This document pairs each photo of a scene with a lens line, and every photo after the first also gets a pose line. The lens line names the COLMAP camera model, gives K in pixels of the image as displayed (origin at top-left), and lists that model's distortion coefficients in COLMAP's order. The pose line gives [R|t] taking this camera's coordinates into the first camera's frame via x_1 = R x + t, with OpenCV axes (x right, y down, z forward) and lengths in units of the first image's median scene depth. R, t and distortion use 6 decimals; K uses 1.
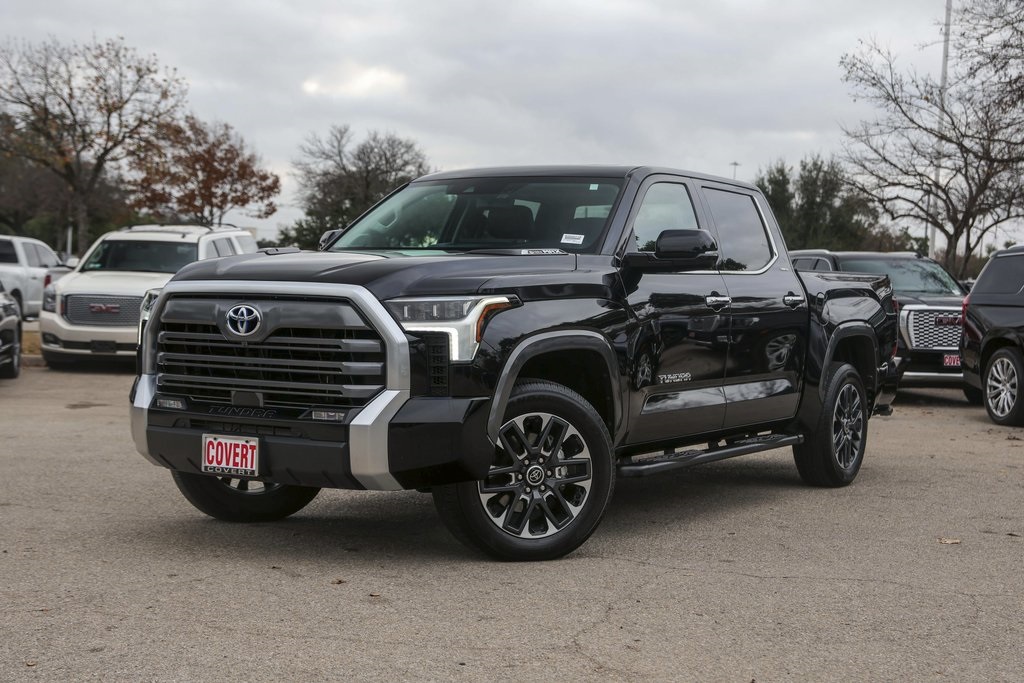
lens RADIAL K [[1672.1, 0, 512.0], [0, 1672.1, 341.5], [0, 0, 1]] dist [0.001420, 0.008069]
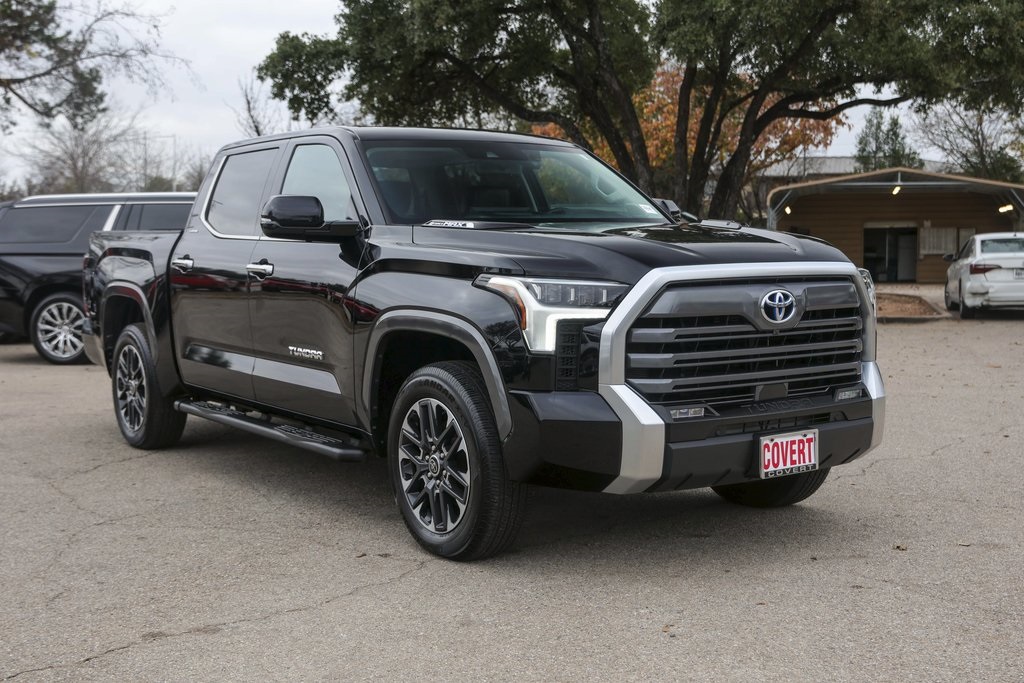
lens RADIAL K [[1378.6, 0, 512.0], [0, 1378.6, 341.5], [0, 0, 1]] dist [-0.009474, -0.008872]
pose [[0.330672, -0.096820, 0.938766, -0.918198], [0.040458, 0.995263, 0.088396, -0.066101], [-0.942878, 0.008750, 0.333023, 0.886998]]
